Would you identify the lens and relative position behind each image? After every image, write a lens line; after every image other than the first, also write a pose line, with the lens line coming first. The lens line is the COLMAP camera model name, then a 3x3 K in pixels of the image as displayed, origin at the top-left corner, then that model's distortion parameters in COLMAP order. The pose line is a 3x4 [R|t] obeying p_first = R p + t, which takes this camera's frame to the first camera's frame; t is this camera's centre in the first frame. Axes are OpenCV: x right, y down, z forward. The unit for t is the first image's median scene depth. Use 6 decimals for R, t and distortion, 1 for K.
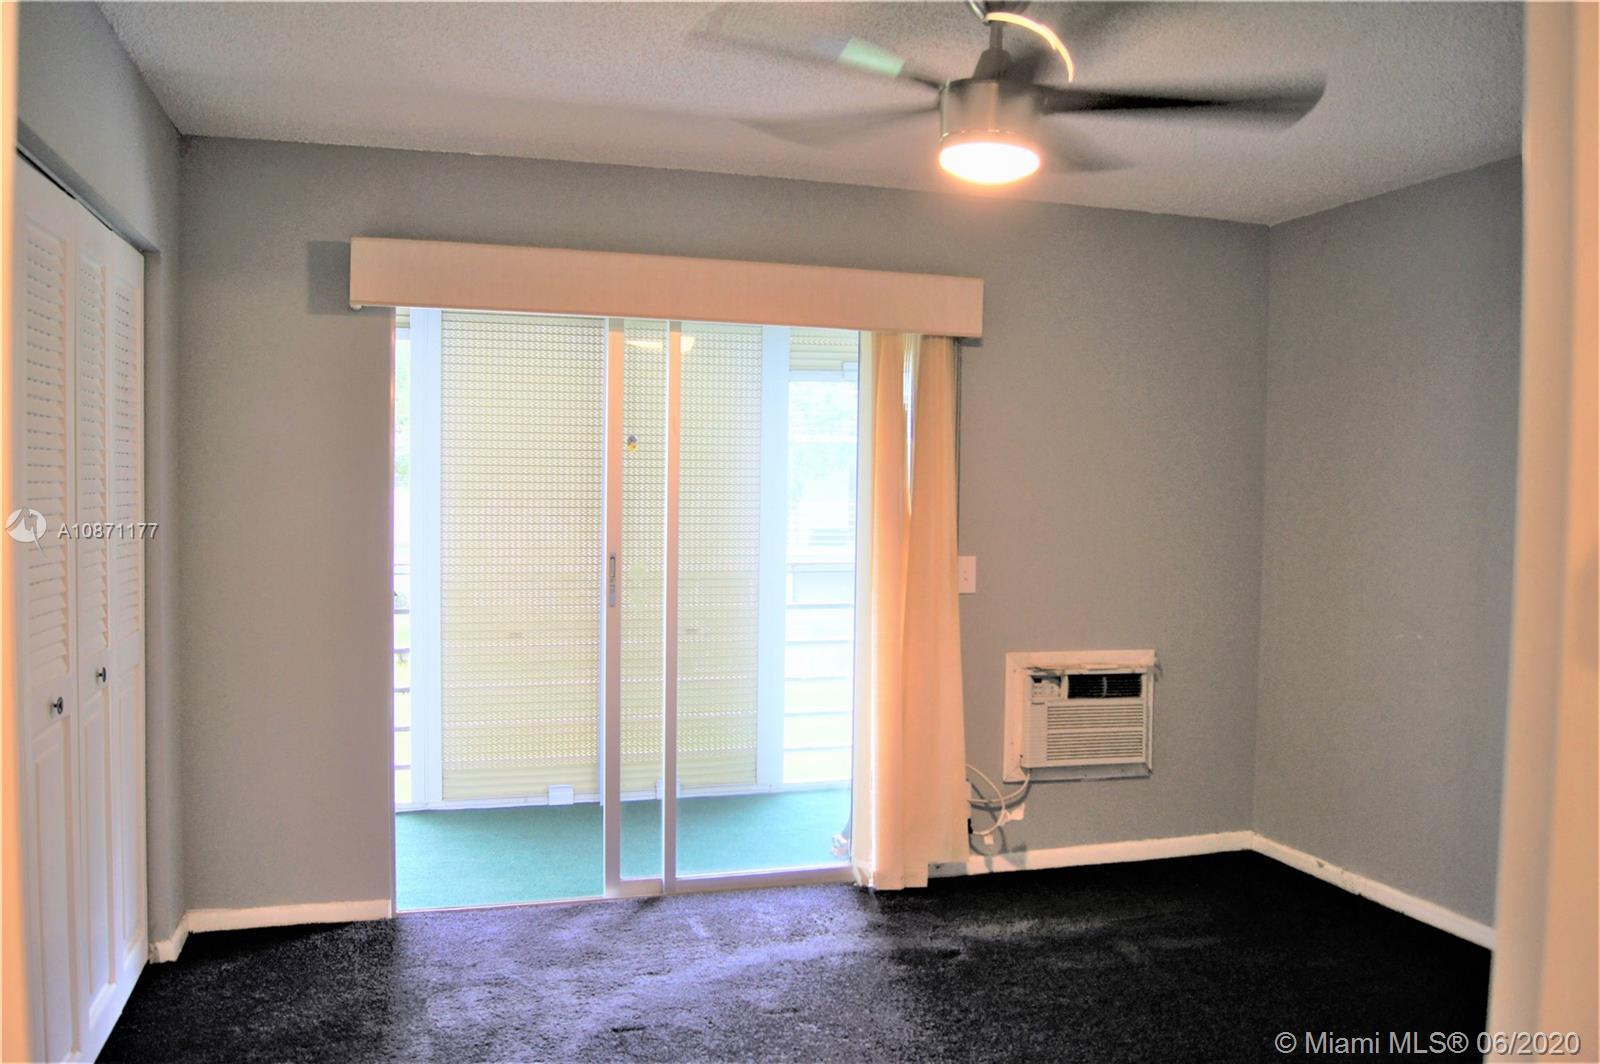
lens RADIAL K [[1254.3, 0, 794.8], [0, 1254.3, 534.4], [0, 0, 1]] dist [-0.085345, 0.014092]
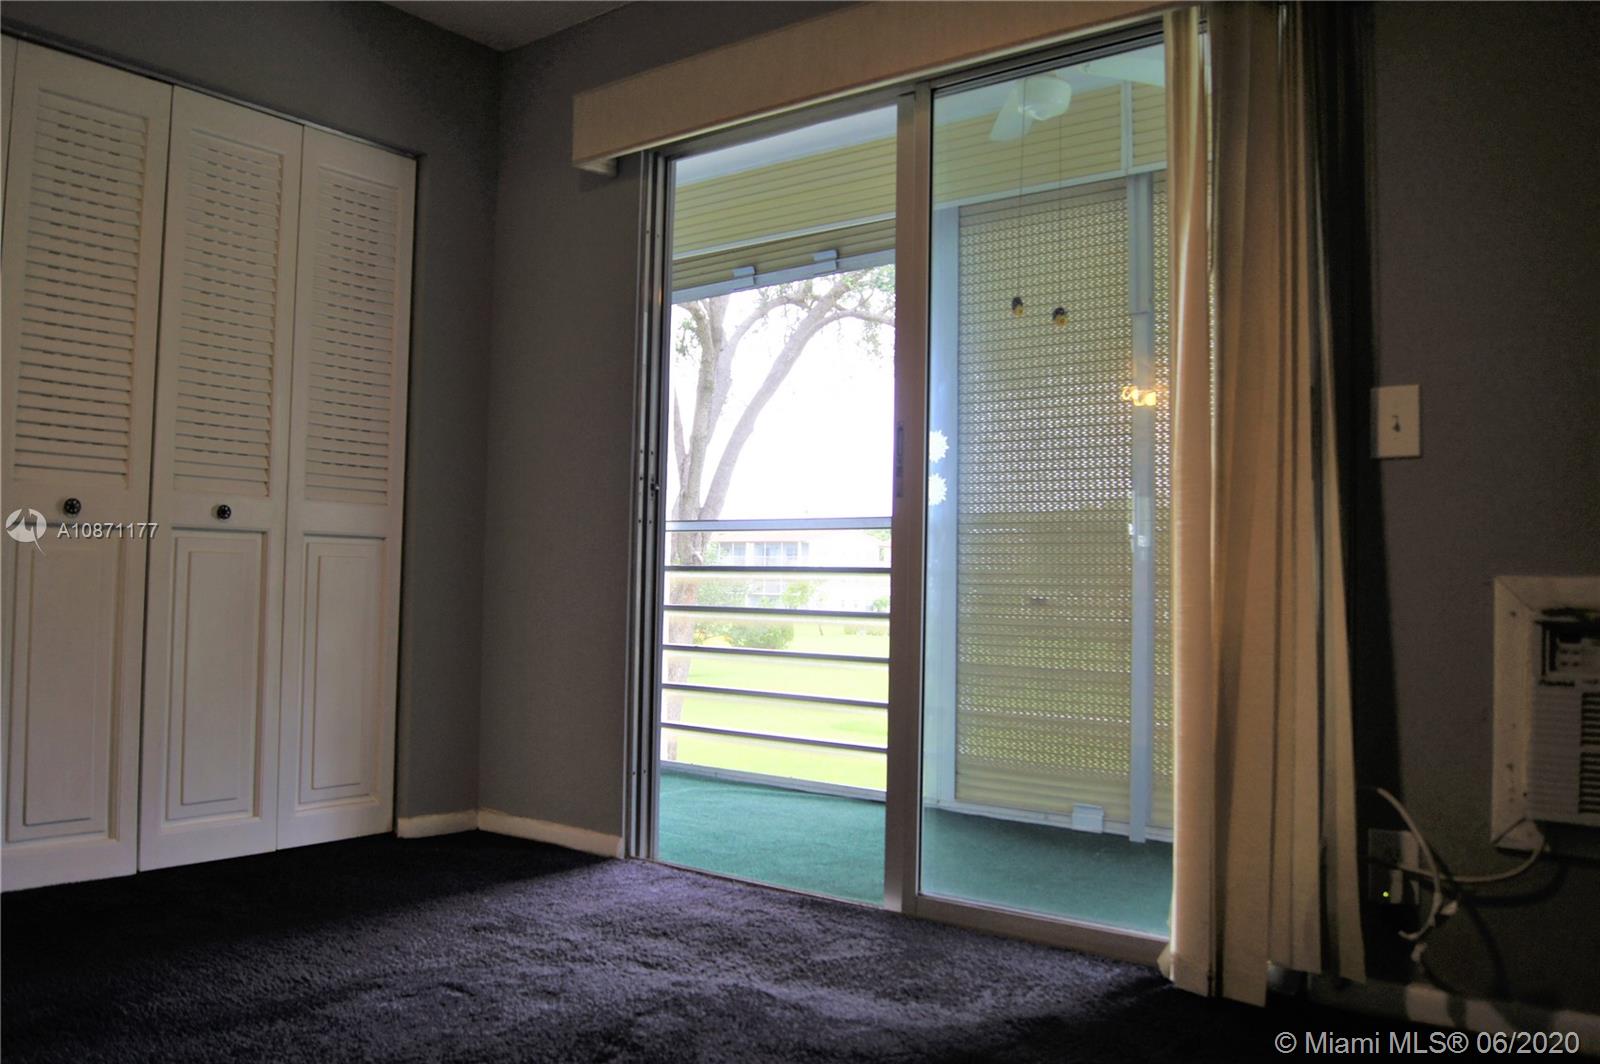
lens RADIAL K [[1254.3, 0, 796.0], [0, 1254.3, 533.8], [0, 0, 1]] dist [-0.085345, 0.014092]
pose [[0.580547, -0.037668, -0.813355, 0.439147], [-0.043146, 0.996103, -0.076928, 0.139369], [0.813083, 0.079753, 0.576659, 0.553562]]
